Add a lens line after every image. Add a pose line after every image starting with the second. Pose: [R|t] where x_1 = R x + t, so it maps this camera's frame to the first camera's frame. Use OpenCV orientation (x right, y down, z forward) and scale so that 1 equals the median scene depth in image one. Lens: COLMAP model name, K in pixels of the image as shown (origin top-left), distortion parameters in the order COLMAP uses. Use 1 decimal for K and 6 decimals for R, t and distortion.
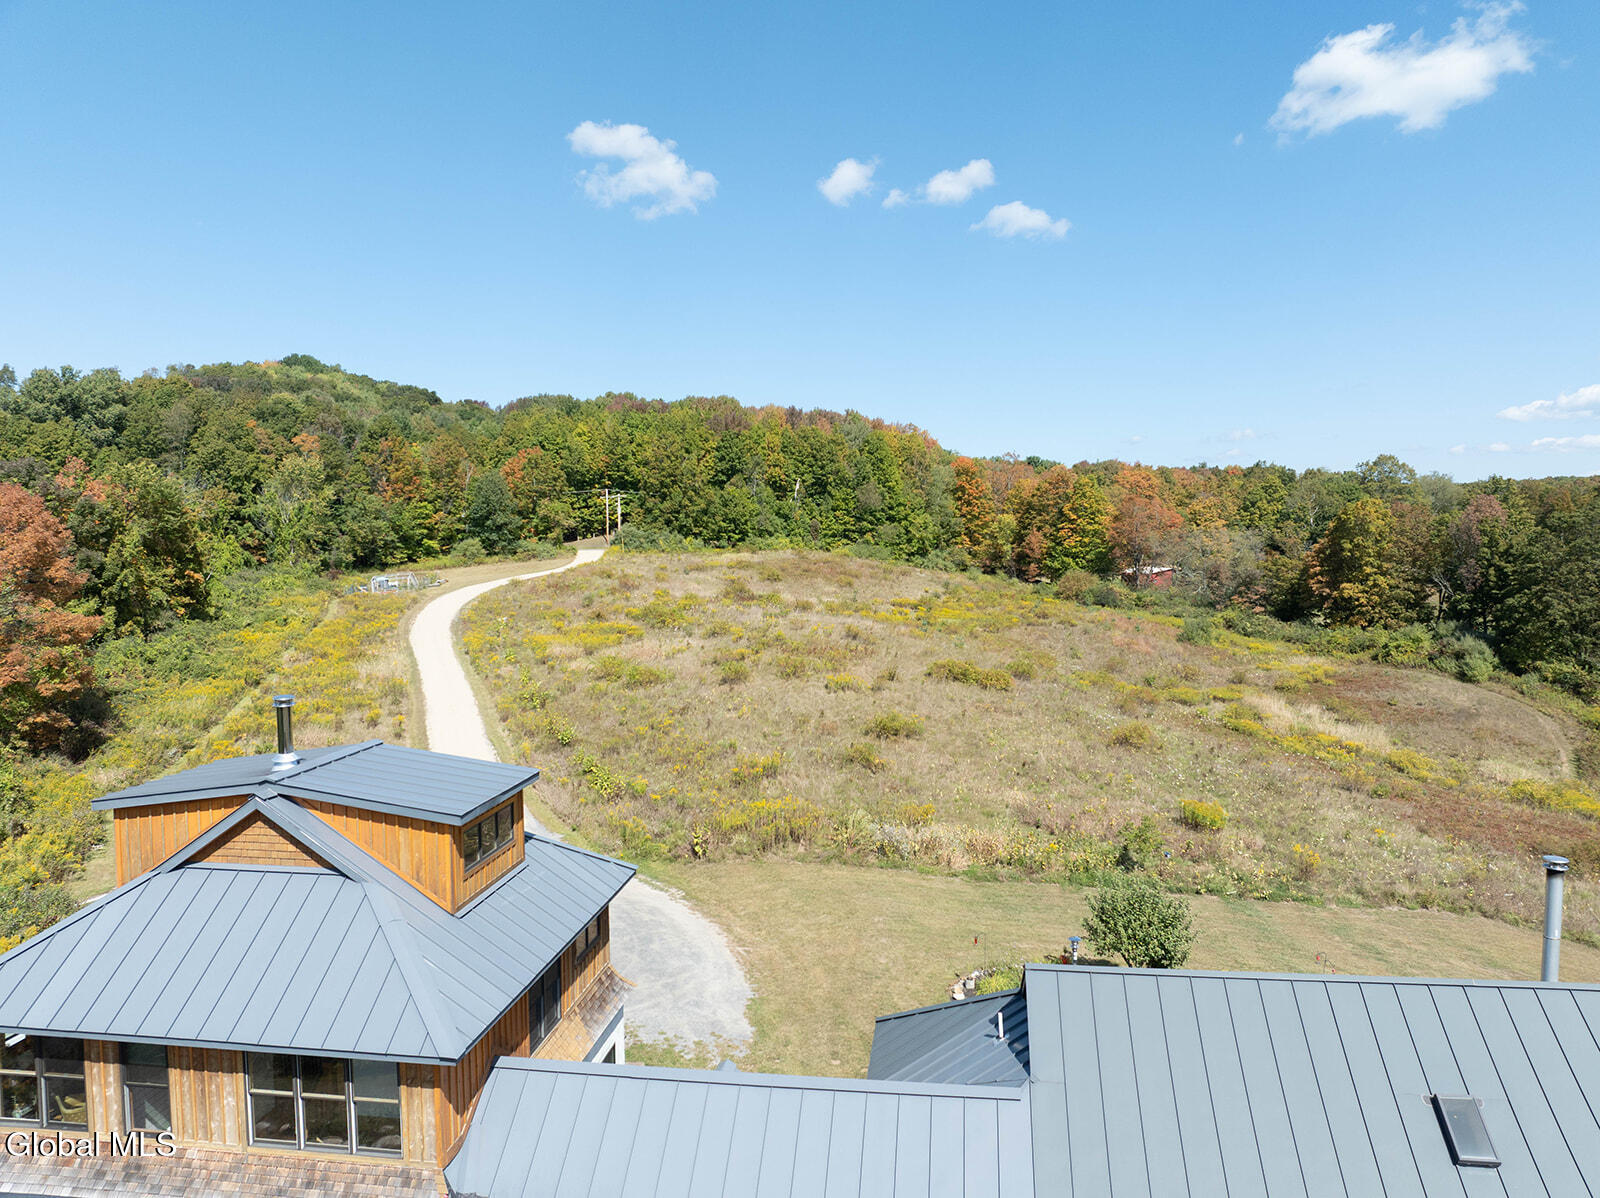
lens RADIAL K [[1122.2, 0, 803.3], [0, 1122.2, 595.4], [0, 0, 1]] dist [-0.034176, -0.003775]
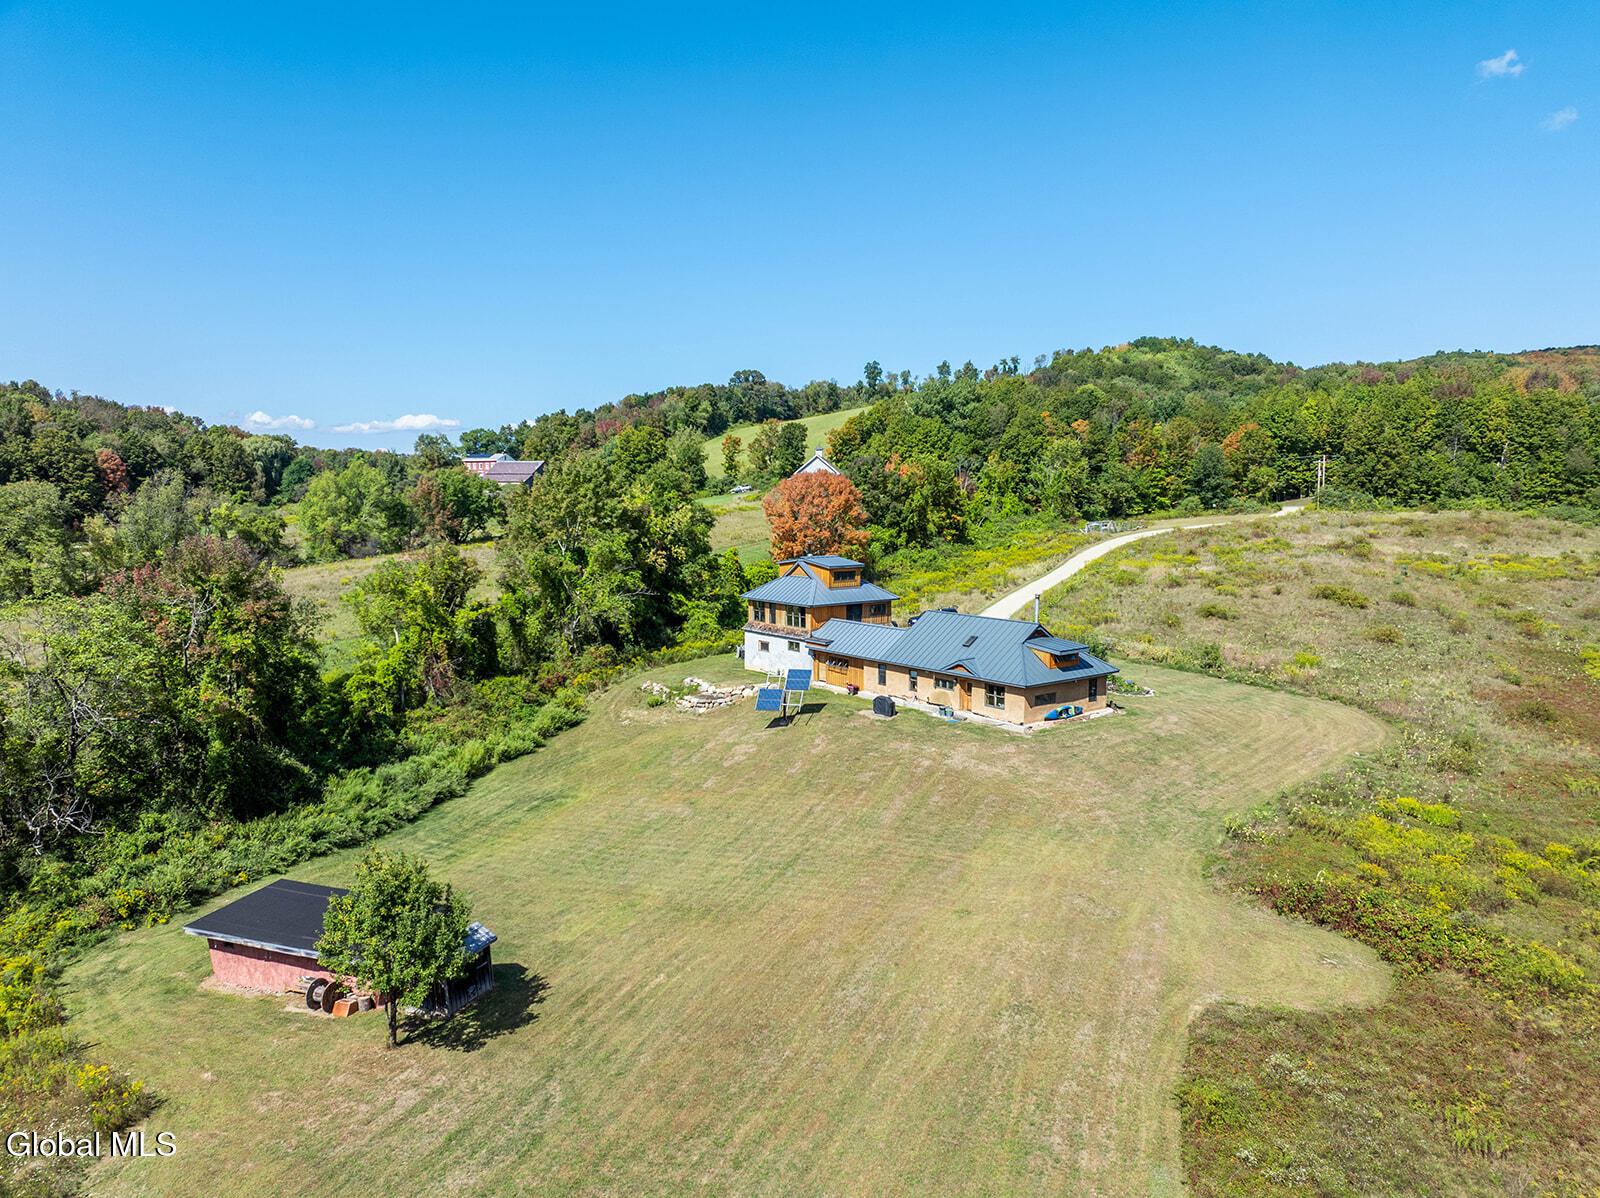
lens RADIAL K [[1122.2, 0, 803.3], [0, 1122.2, 595.4], [0, 0, 1]] dist [-0.034176, -0.003775]
pose [[0.713429, 0.070400, -0.697182, 0.284603], [-0.039878, 0.997407, 0.059909, 0.004269], [0.699592, -0.014938, 0.714387, -0.238388]]
